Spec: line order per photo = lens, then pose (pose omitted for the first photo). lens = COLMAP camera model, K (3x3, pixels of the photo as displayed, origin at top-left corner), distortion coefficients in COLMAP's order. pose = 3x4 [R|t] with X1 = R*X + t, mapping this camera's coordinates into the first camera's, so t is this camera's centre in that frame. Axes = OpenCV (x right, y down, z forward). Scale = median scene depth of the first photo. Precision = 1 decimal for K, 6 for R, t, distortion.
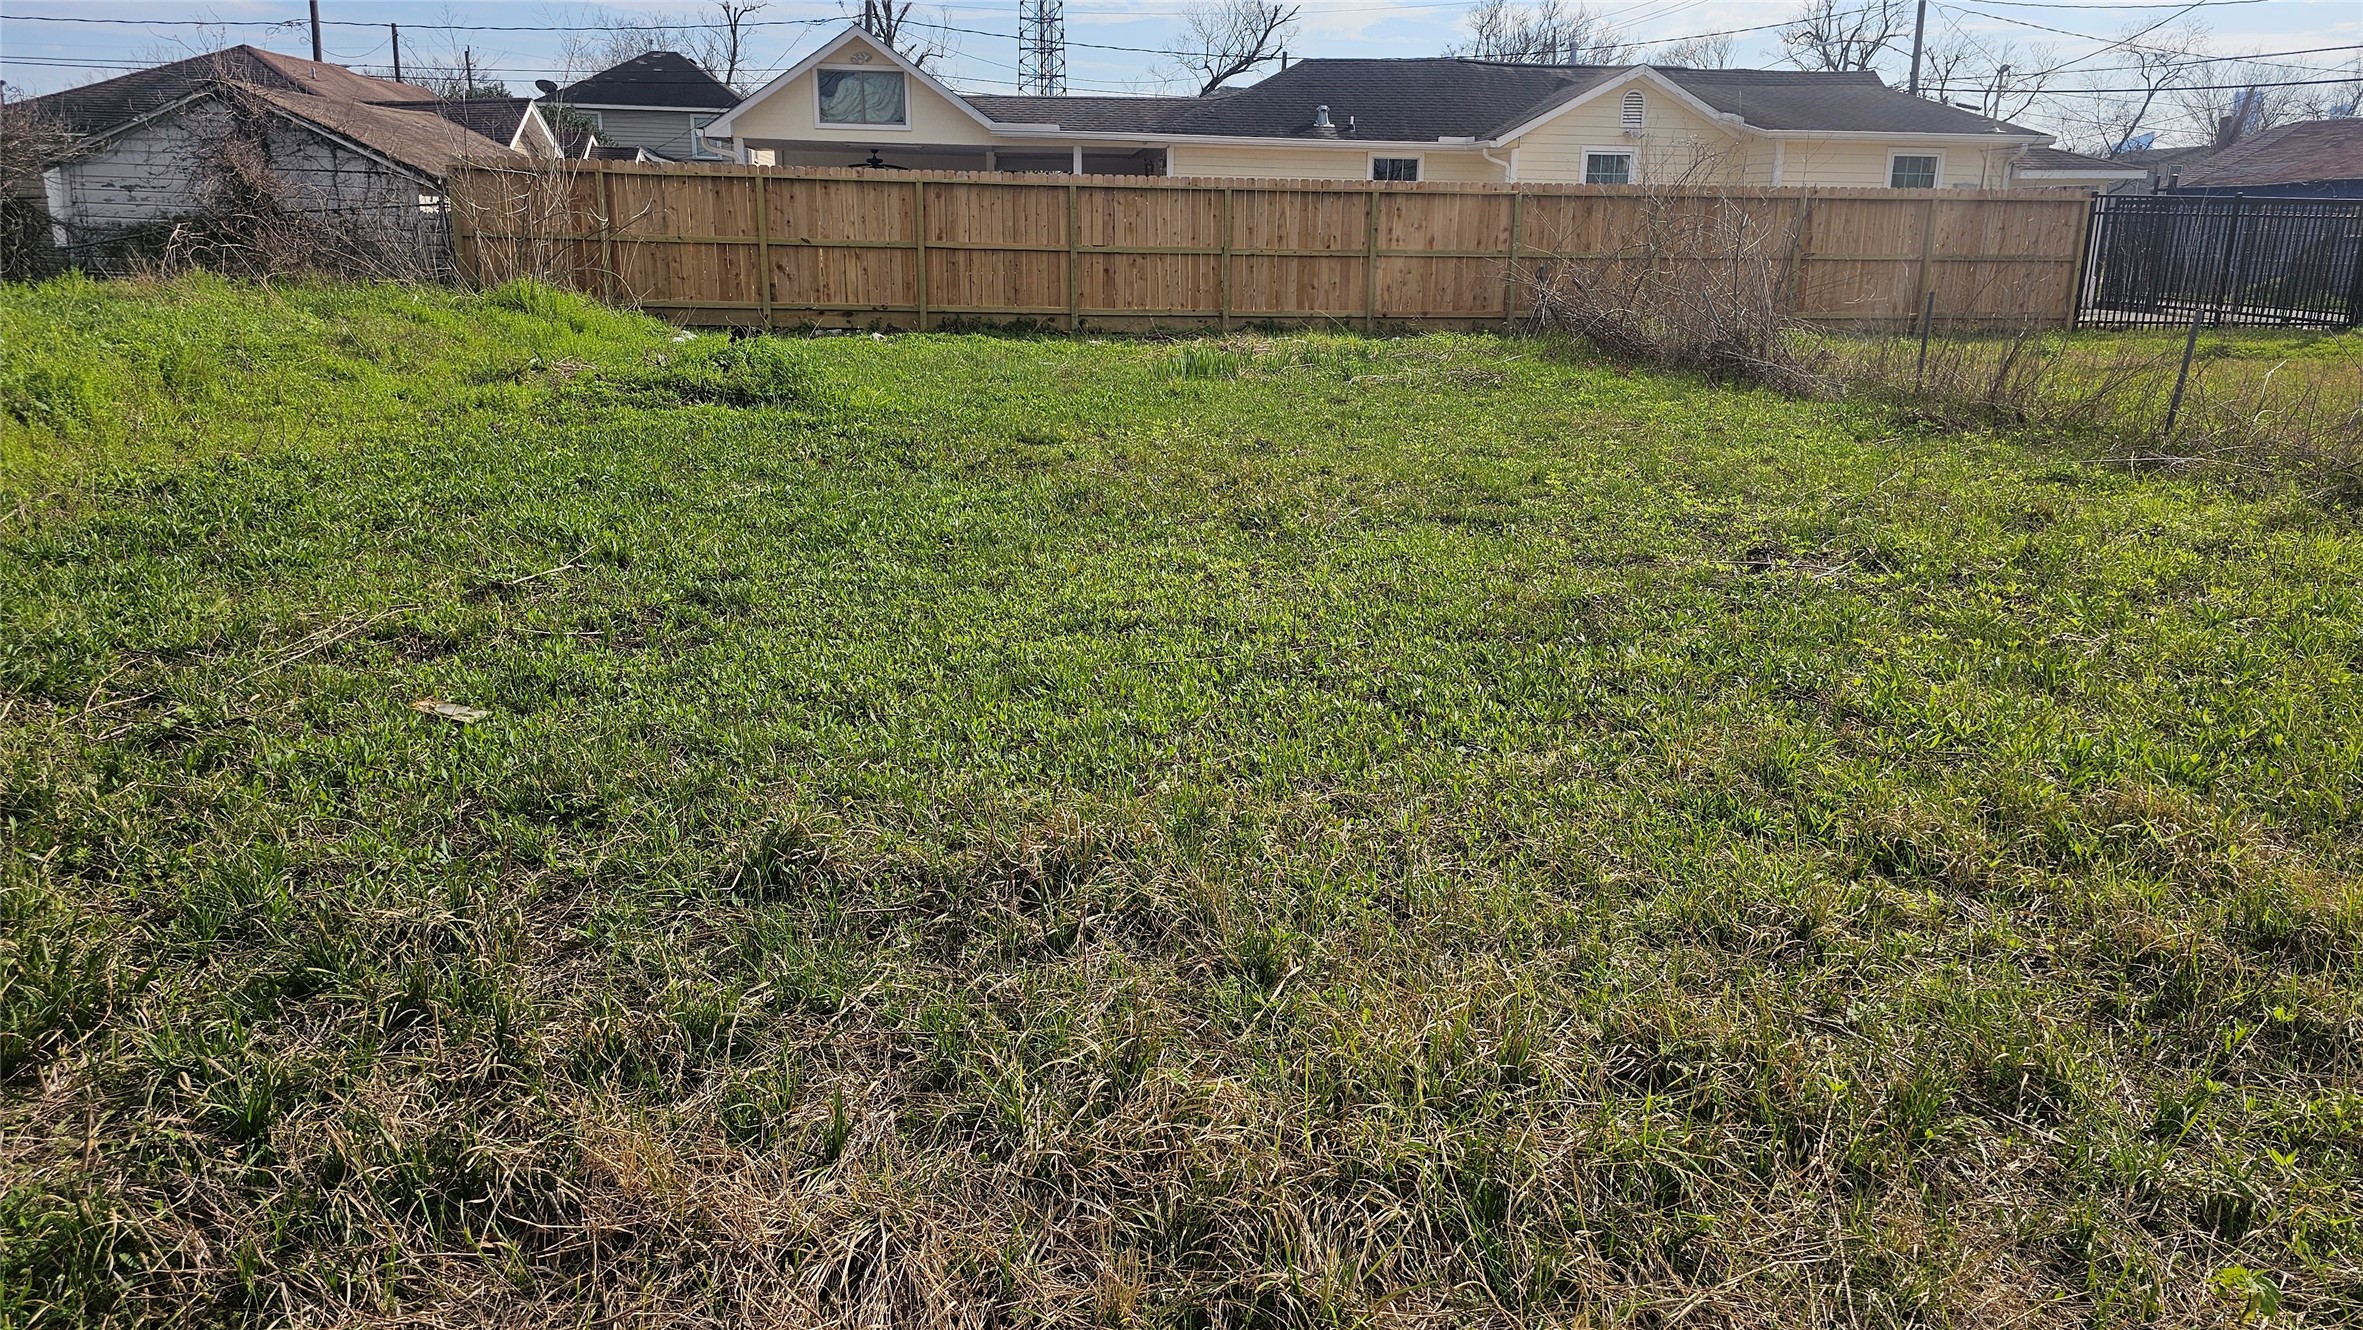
lens RADIAL K [[1569.0, 0, 1199.5], [0, 1569.0, 658.9], [0, 0, 1]] dist [0.055324, -0.052565]
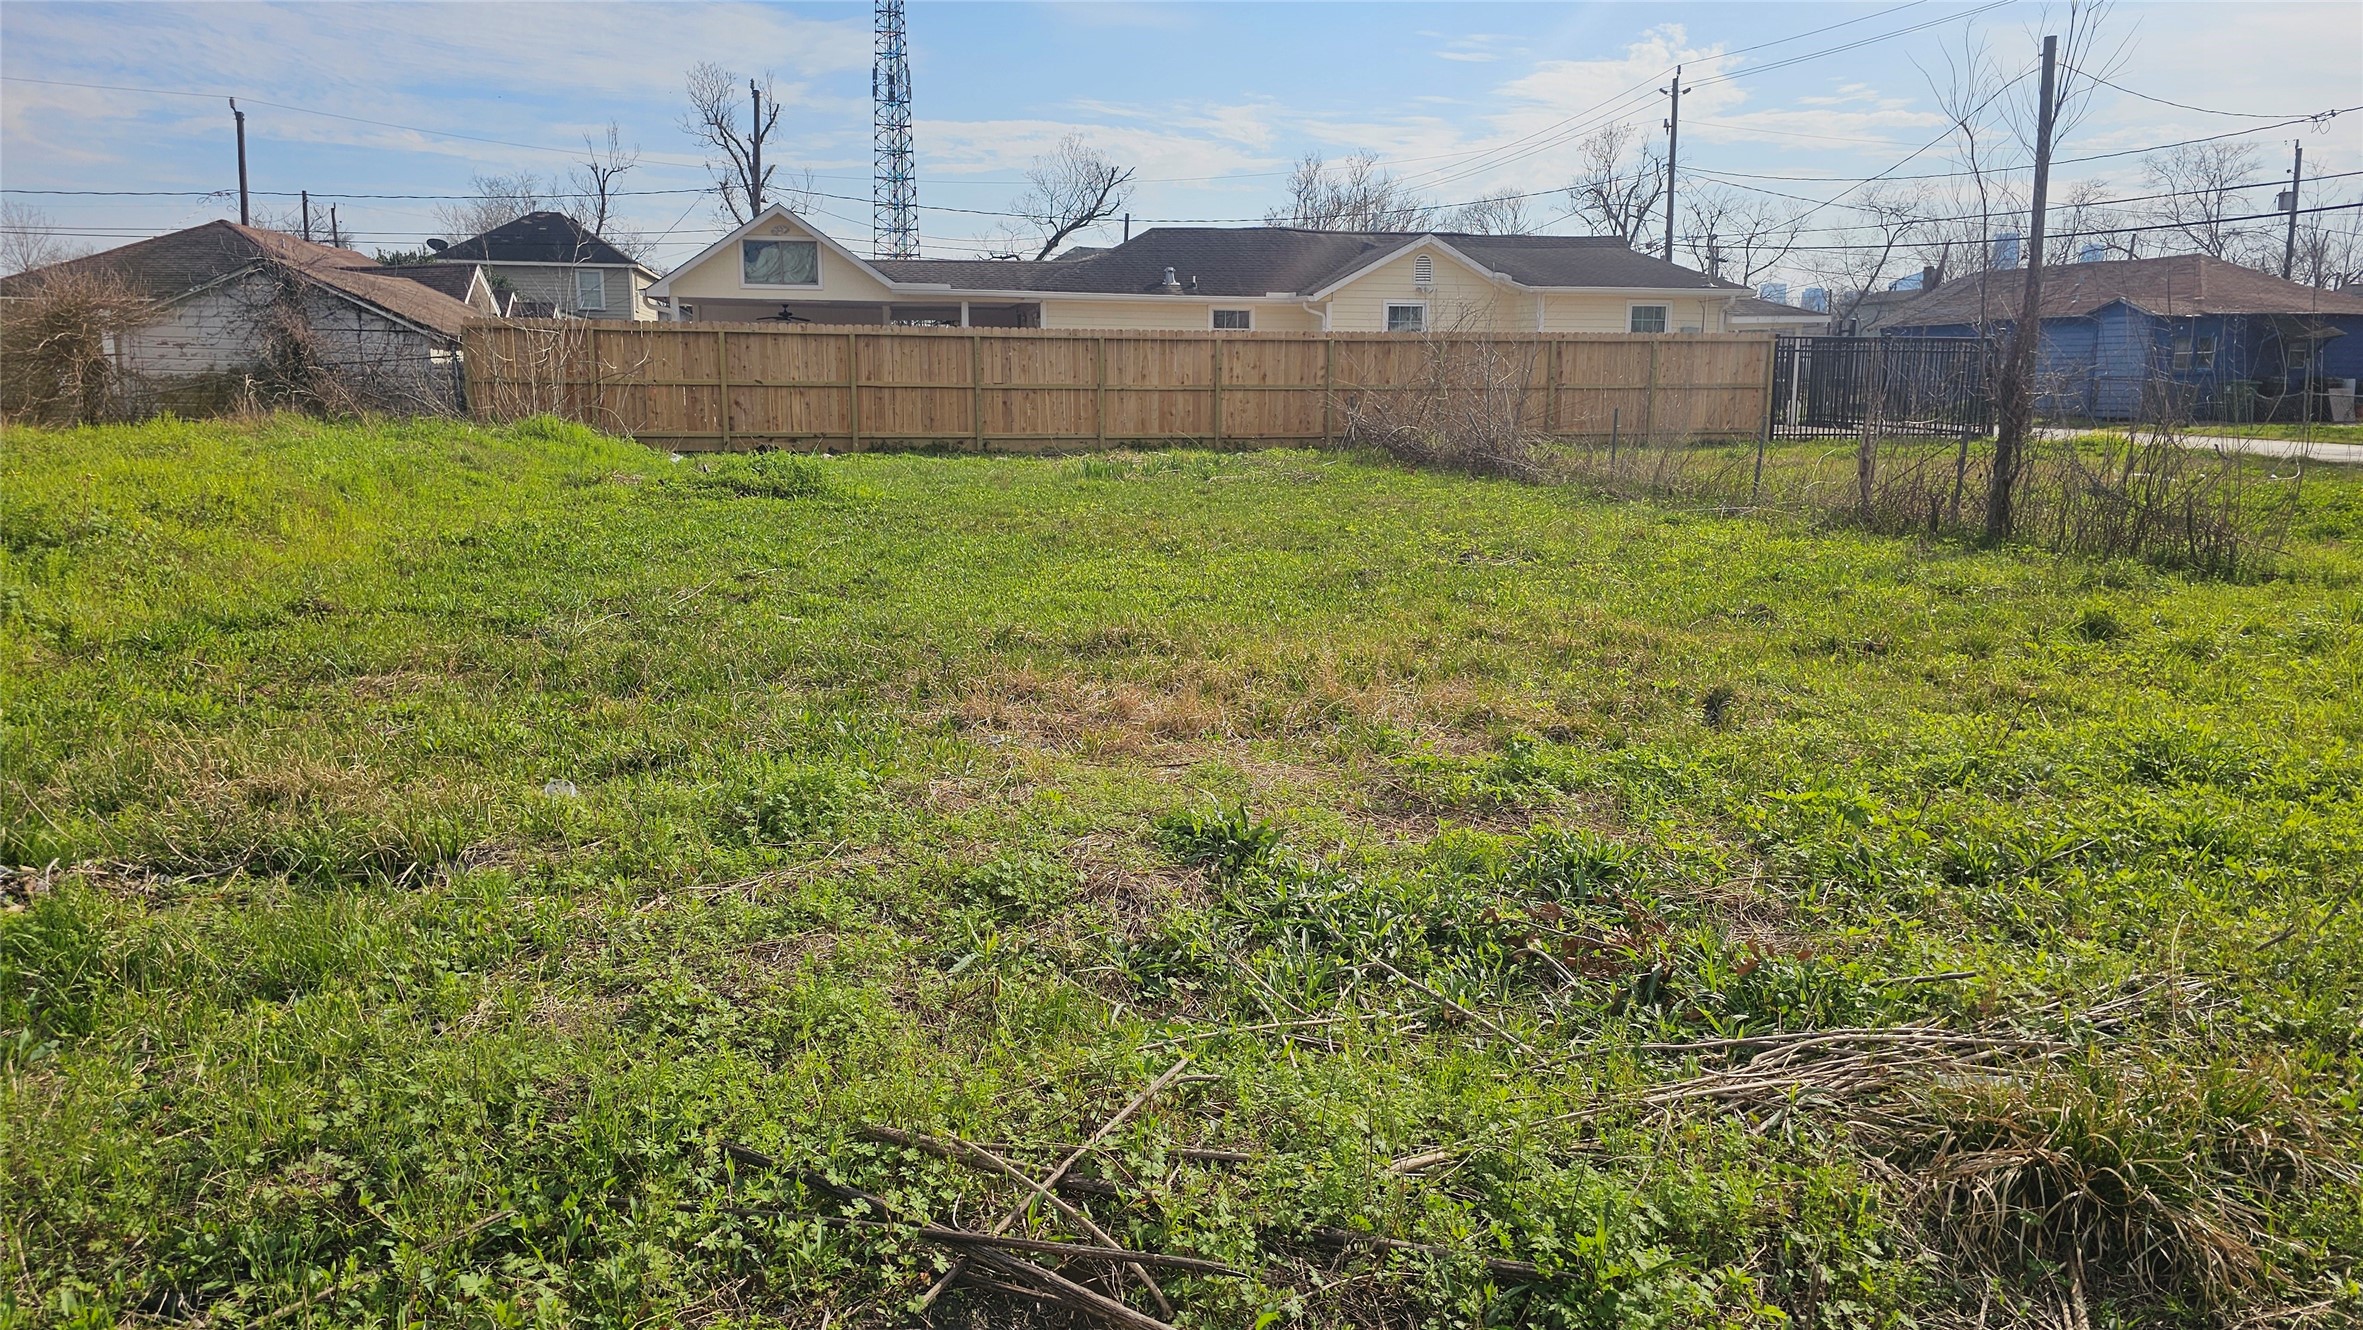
lens RADIAL K [[1569.0, 0, 1171.8], [0, 1569.0, 650.7], [0, 0, 1]] dist [0.055324, -0.052565]
pose [[0.996326, -0.025054, 0.081899, -0.034055], [0.032148, 0.995735, -0.086480, 0.057045], [-0.079383, 0.088795, 0.992882, -0.214769]]
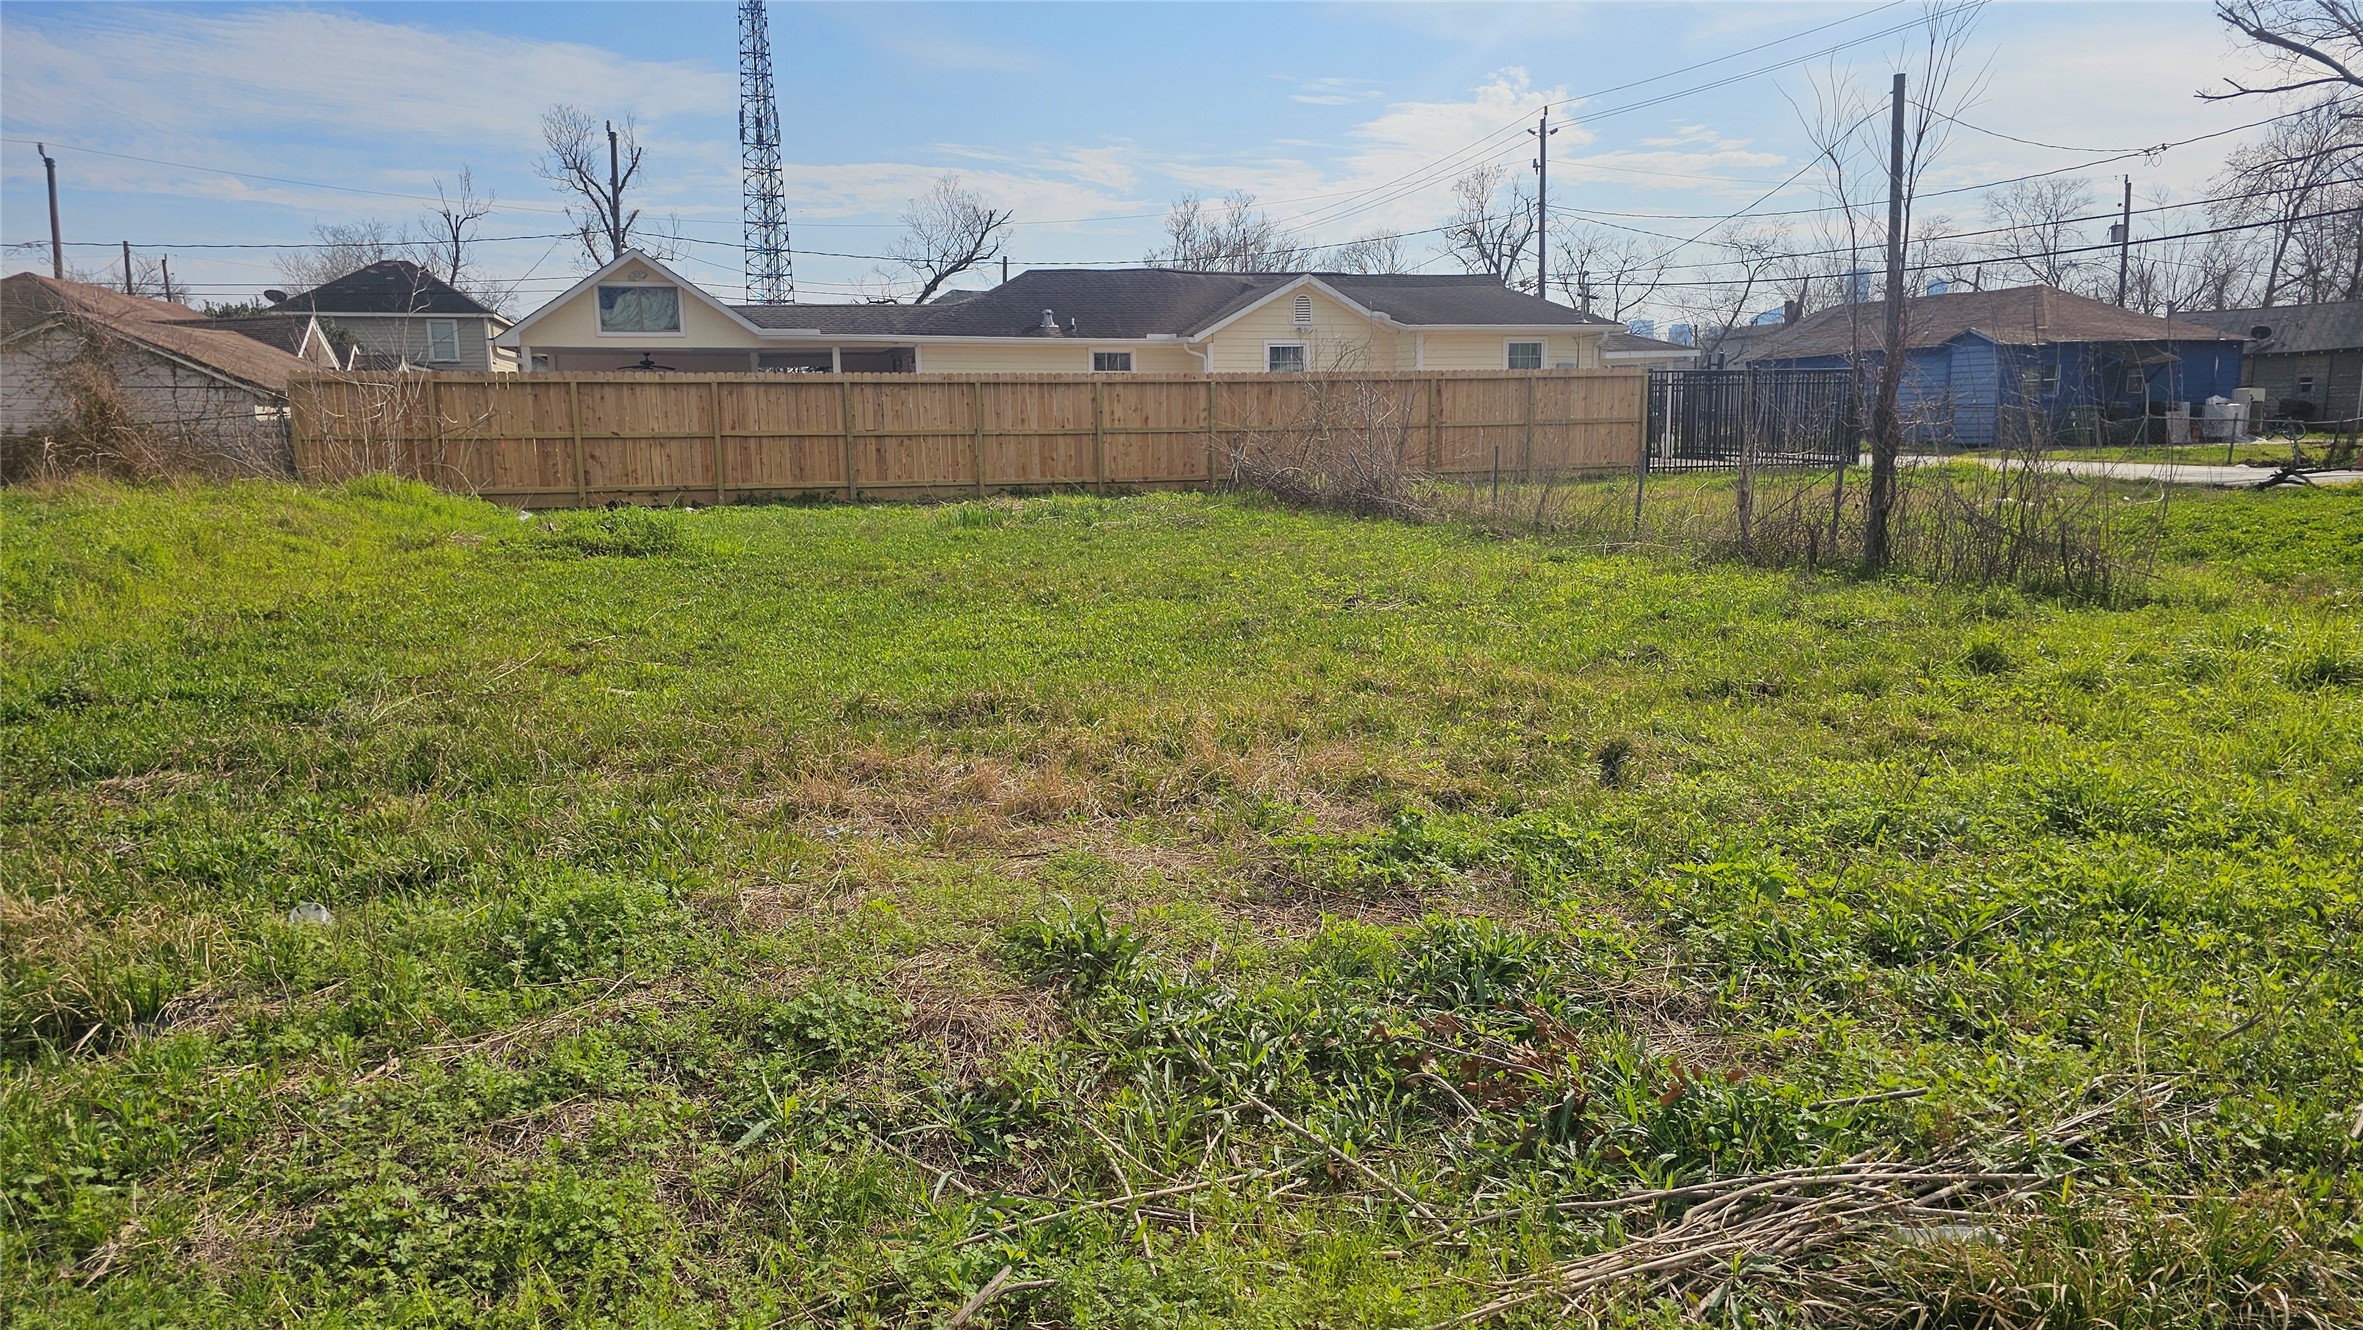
lens RADIAL K [[1569.0, 0, 1193.7], [0, 1569.0, 681.3], [0, 0, 1]] dist [0.055324, -0.052565]
pose [[0.985324, -0.055926, 0.161270, -0.025487], [0.071074, 0.993425, -0.089746, 0.050742], [-0.155191, 0.099891, 0.982821, -0.191457]]
